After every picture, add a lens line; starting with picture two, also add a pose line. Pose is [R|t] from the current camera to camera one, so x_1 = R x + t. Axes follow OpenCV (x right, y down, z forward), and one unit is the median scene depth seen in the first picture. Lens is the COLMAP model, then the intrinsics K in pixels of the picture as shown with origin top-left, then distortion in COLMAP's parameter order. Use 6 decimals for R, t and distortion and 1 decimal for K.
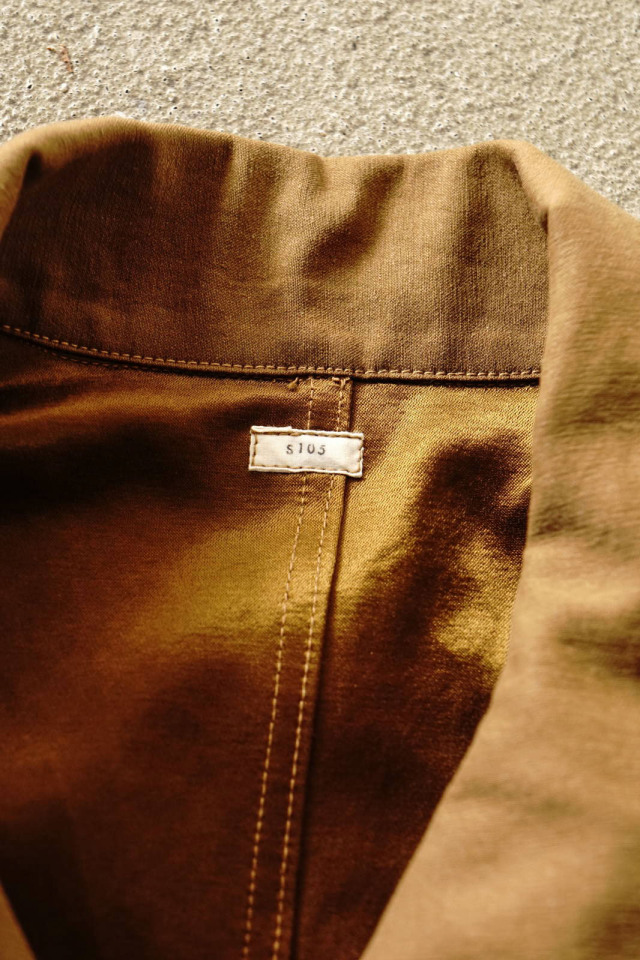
lens RADIAL K [[2234.1, 0, 319.3], [0, 2234.1, 481.0], [0, 0, 1]] dist [0.293637, 0.000000]
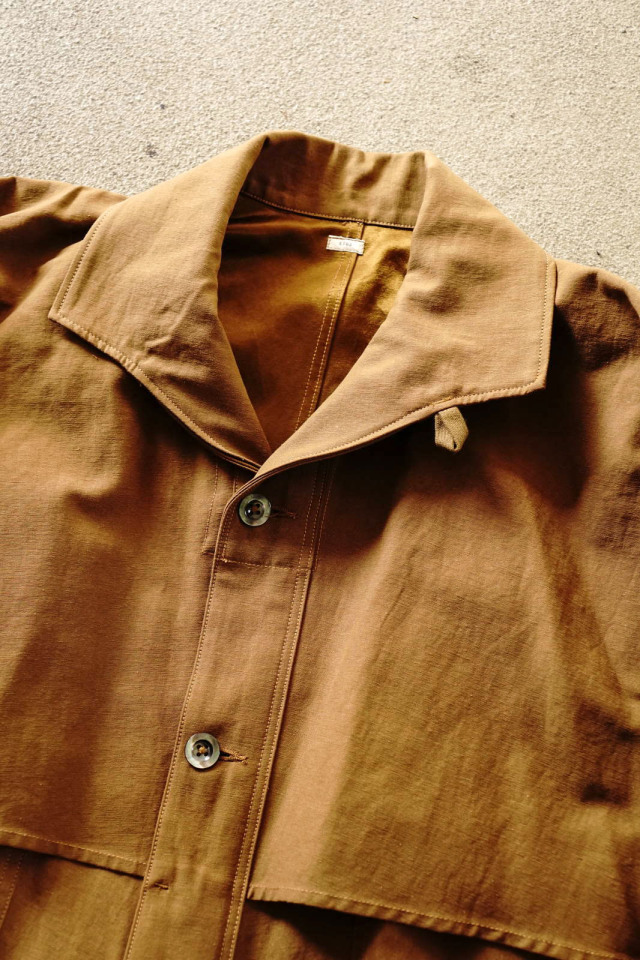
lens RADIAL K [[1092.6, 0, 319.5], [0, 1092.6, 480.4], [0, 0, 1]] dist [0.013416, 0.000000]
pose [[0.988066, 0.109494, -0.108333, 0.155564], [-0.100699, 0.991399, 0.083590, 0.184079], [0.116553, -0.071684, 0.990594, -0.514556]]
